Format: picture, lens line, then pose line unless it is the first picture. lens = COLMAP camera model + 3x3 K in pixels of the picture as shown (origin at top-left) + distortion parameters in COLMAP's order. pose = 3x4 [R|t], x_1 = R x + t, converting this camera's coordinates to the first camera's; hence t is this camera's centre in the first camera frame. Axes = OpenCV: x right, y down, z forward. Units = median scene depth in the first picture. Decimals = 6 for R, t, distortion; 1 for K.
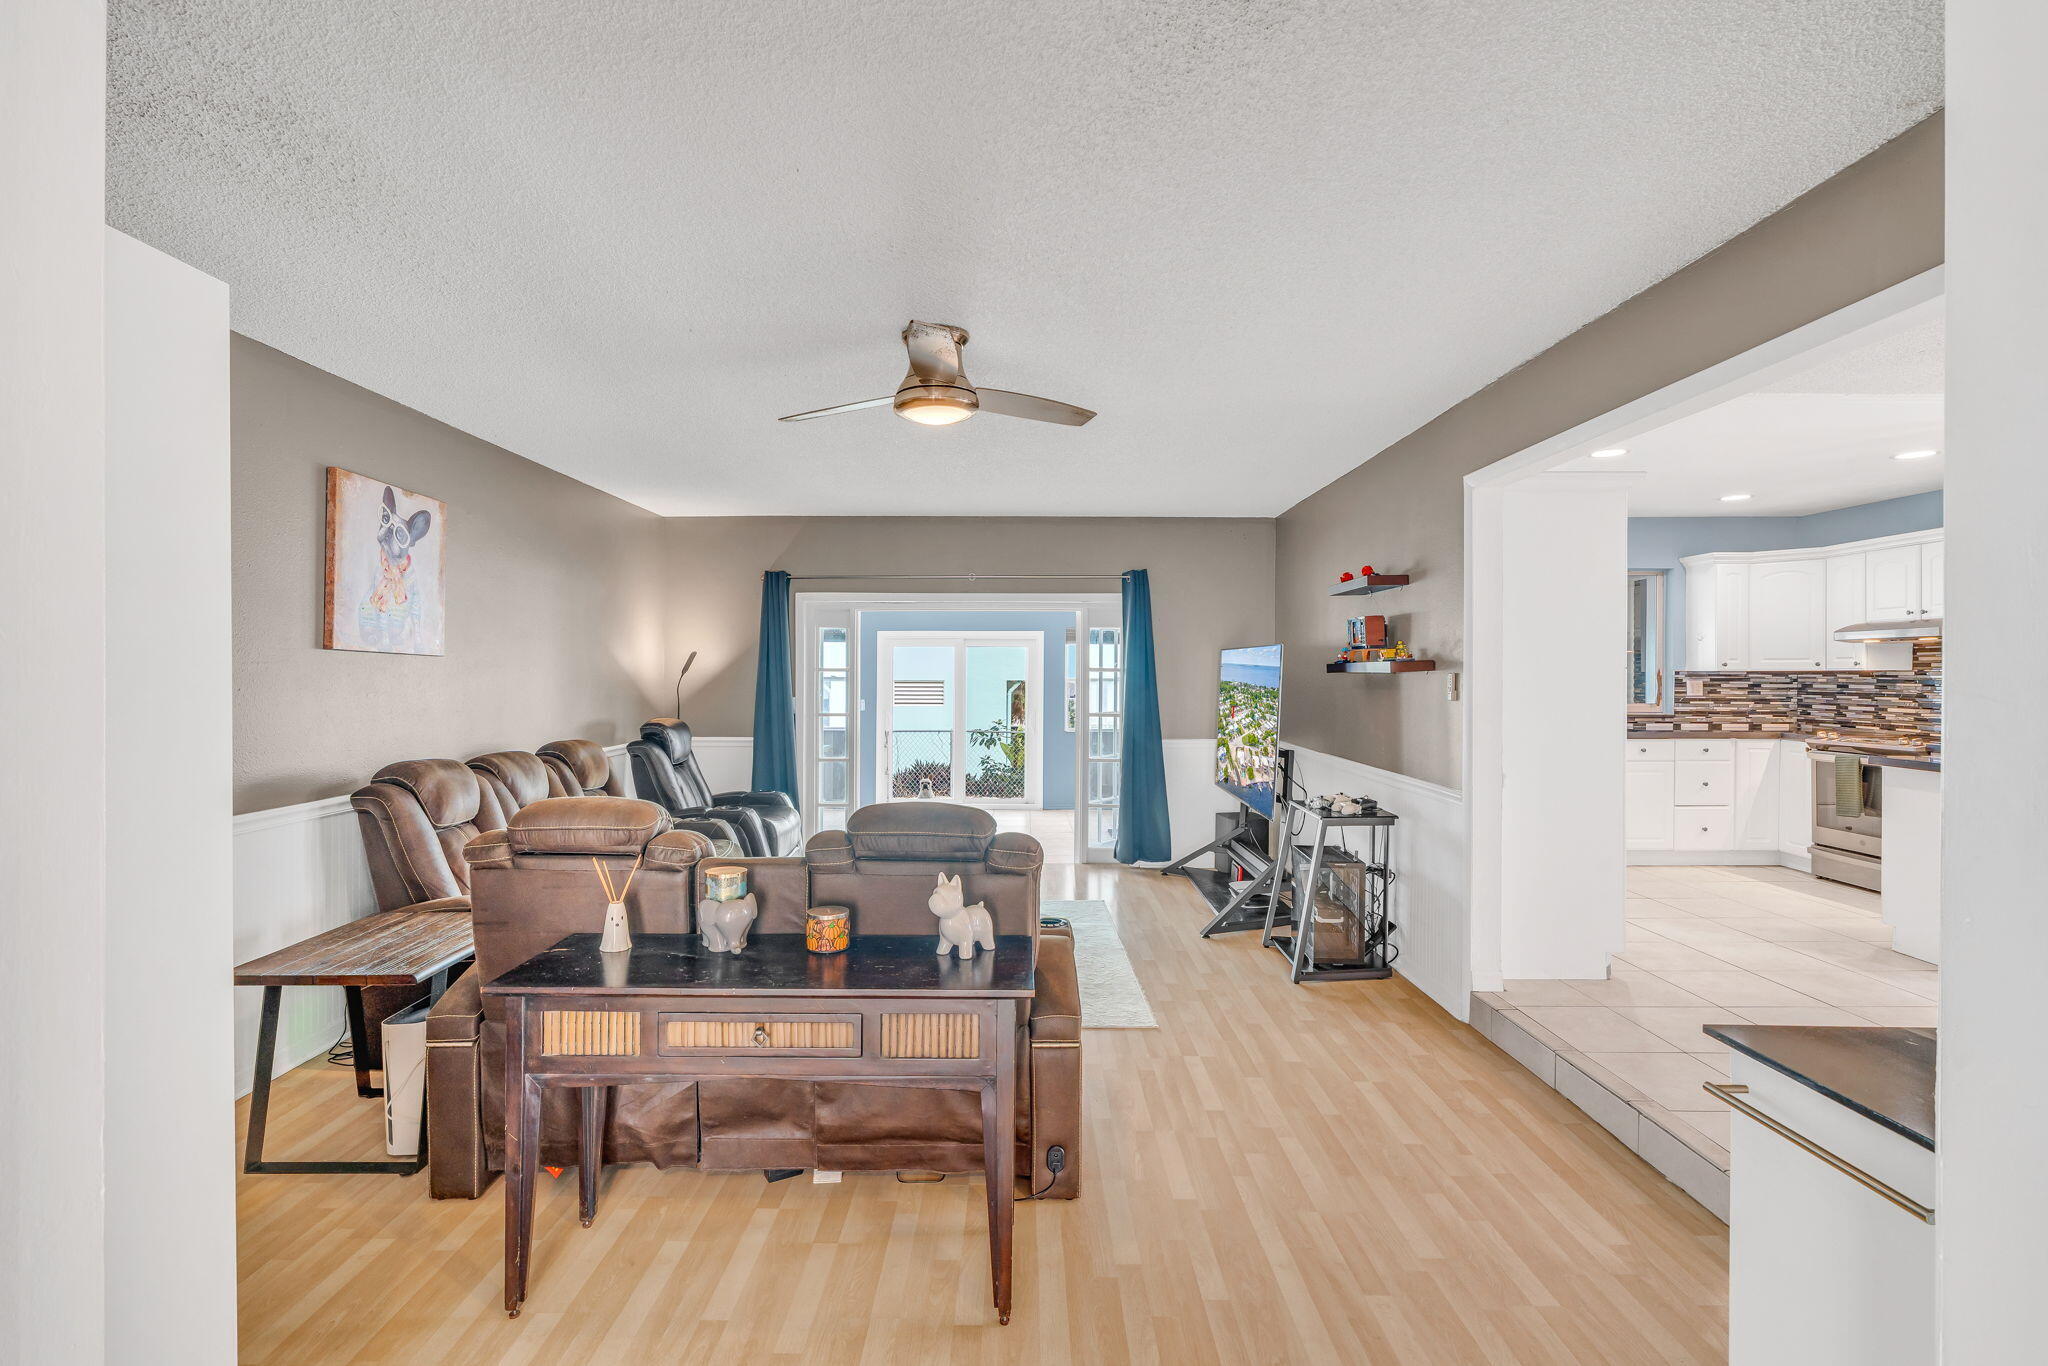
lens RADIAL K [[951.9, 0, 1026.2], [0, 951.9, 680.6], [0, 0, 1]] dist [-0.001907, 0.000245]
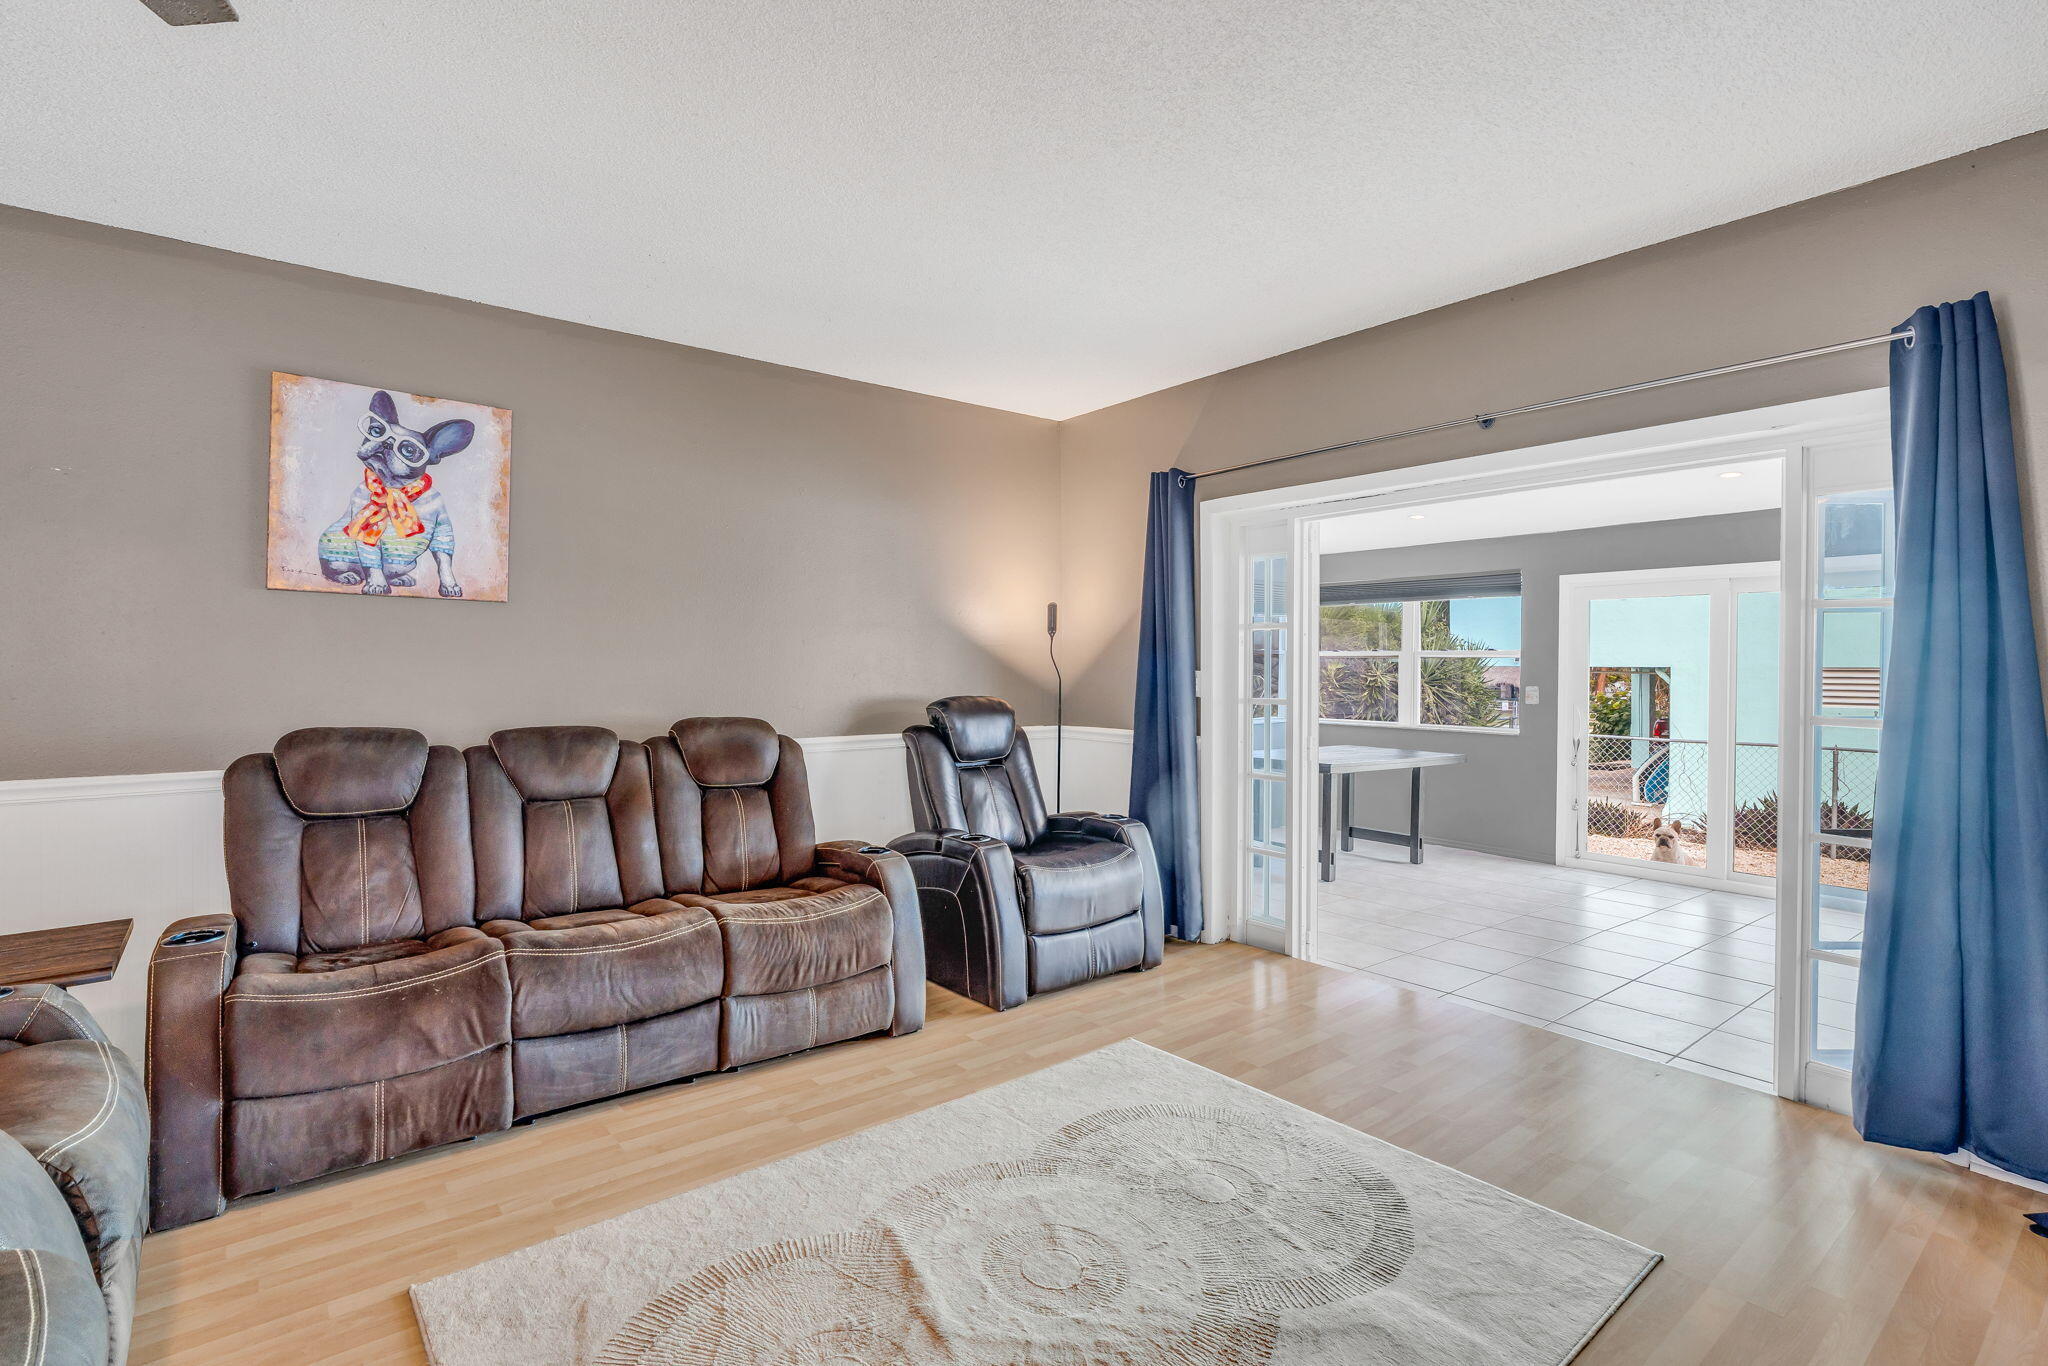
lens RADIAL K [[951.9, 0, 1014.5], [0, 951.9, 667.0], [0, 0, 1]] dist [-0.001907, 0.000245]
pose [[0.621411, 0.003459, -0.783477, 0.286639], [-0.006420, 0.999979, -0.000677, 0.027741], [0.783458, 0.005451, 0.621420, 0.851573]]
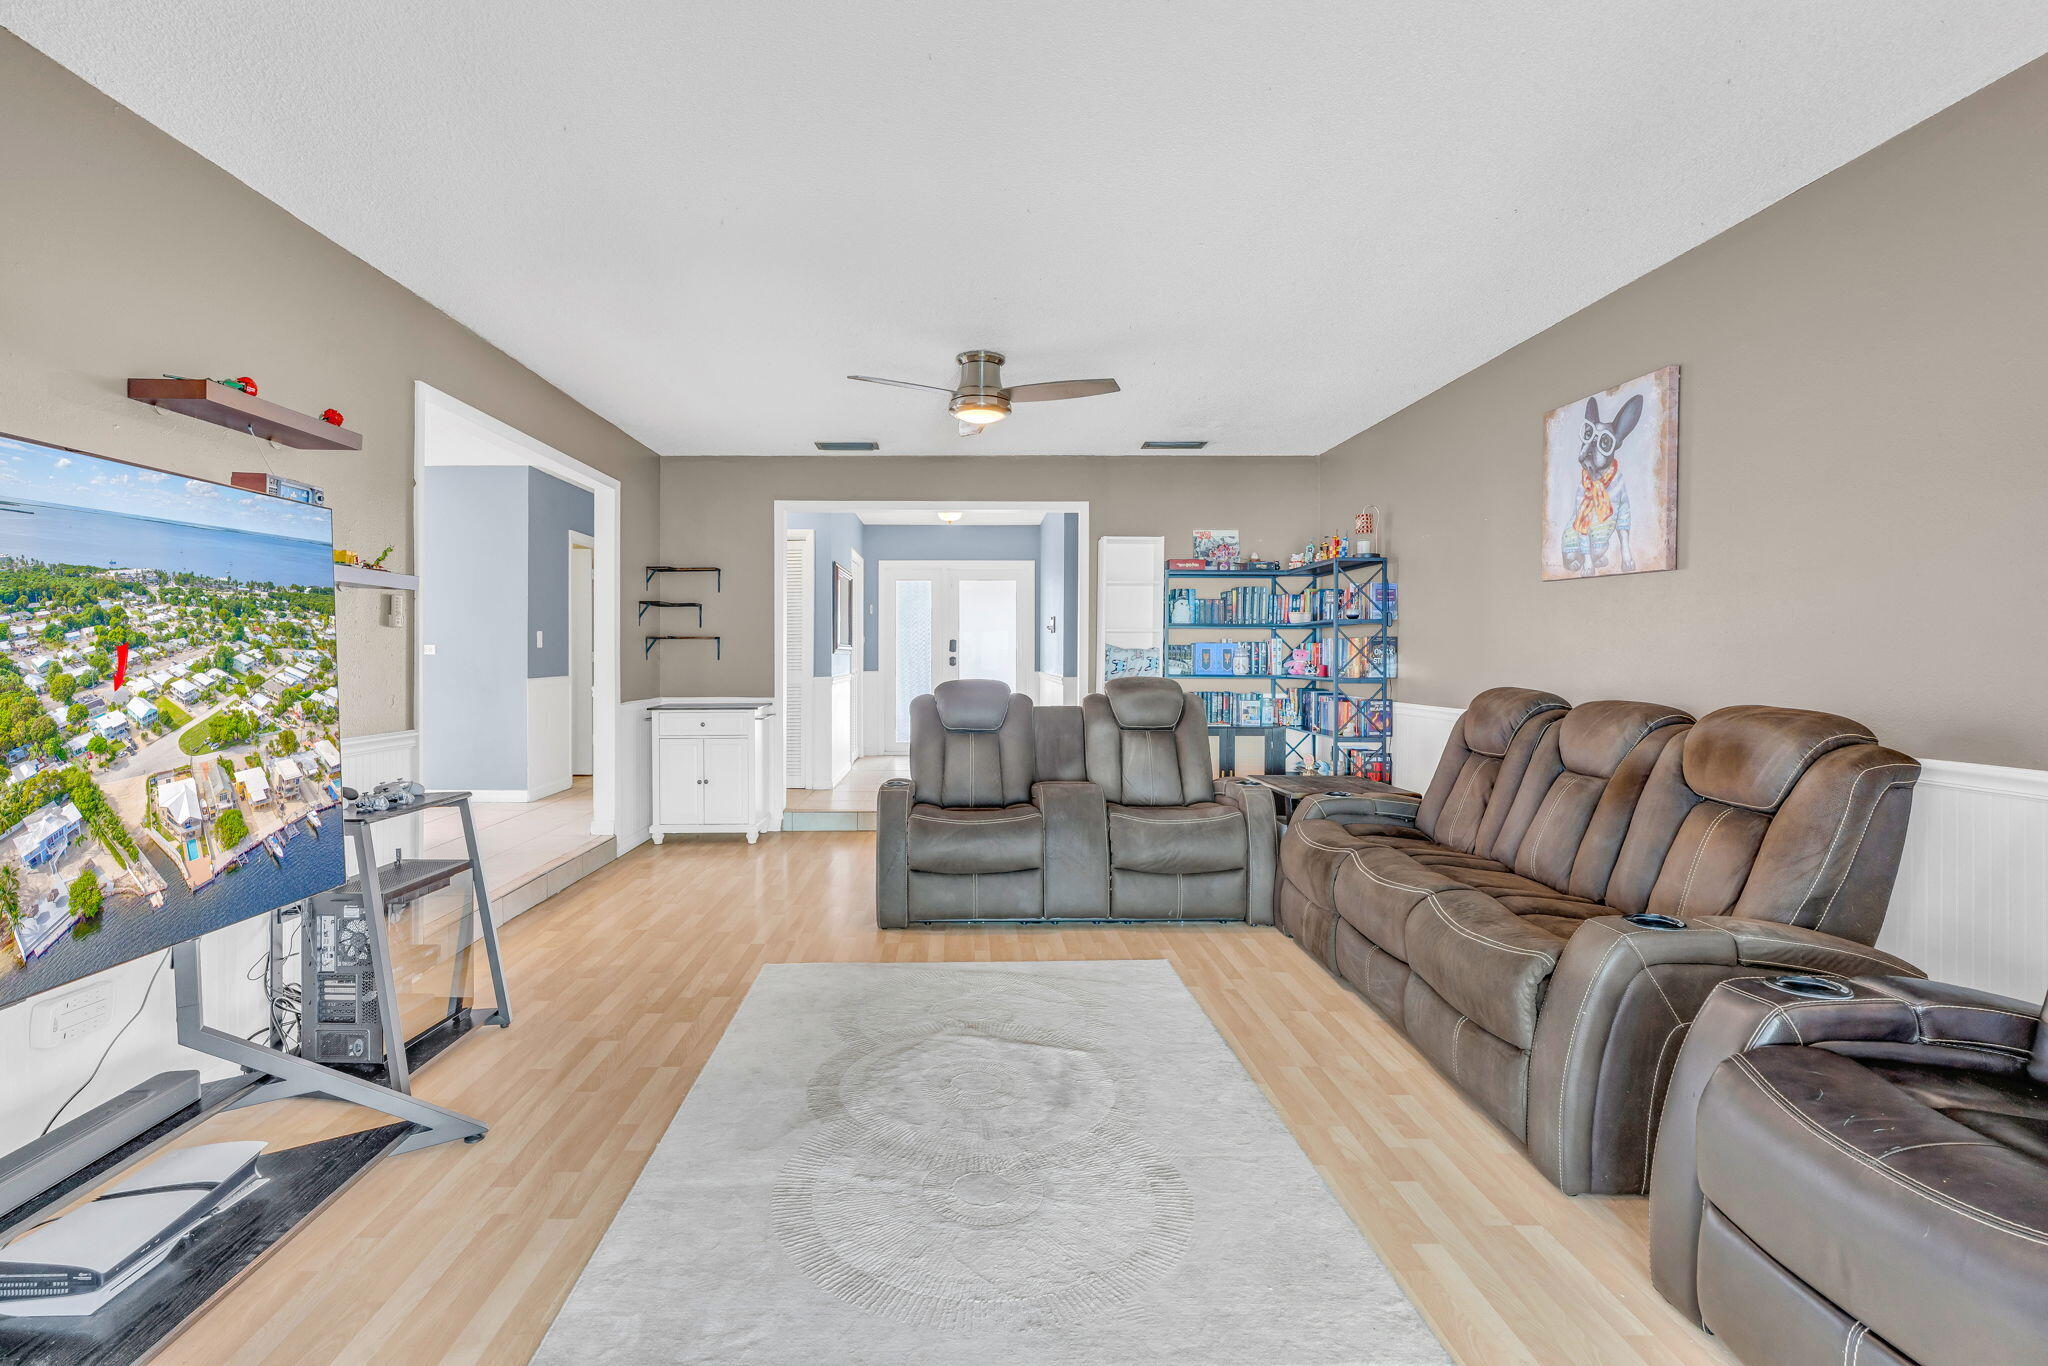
lens RADIAL K [[951.9, 0, 1007.8], [0, 951.9, 644.9], [0, 0, 1]] dist [-0.001907, 0.000245]
pose [[-0.998333, -0.003974, -0.057580, -0.045097], [-0.004132, 0.999988, 0.002614, 0.034642], [0.057569, 0.002847, -0.998337, 1.757157]]
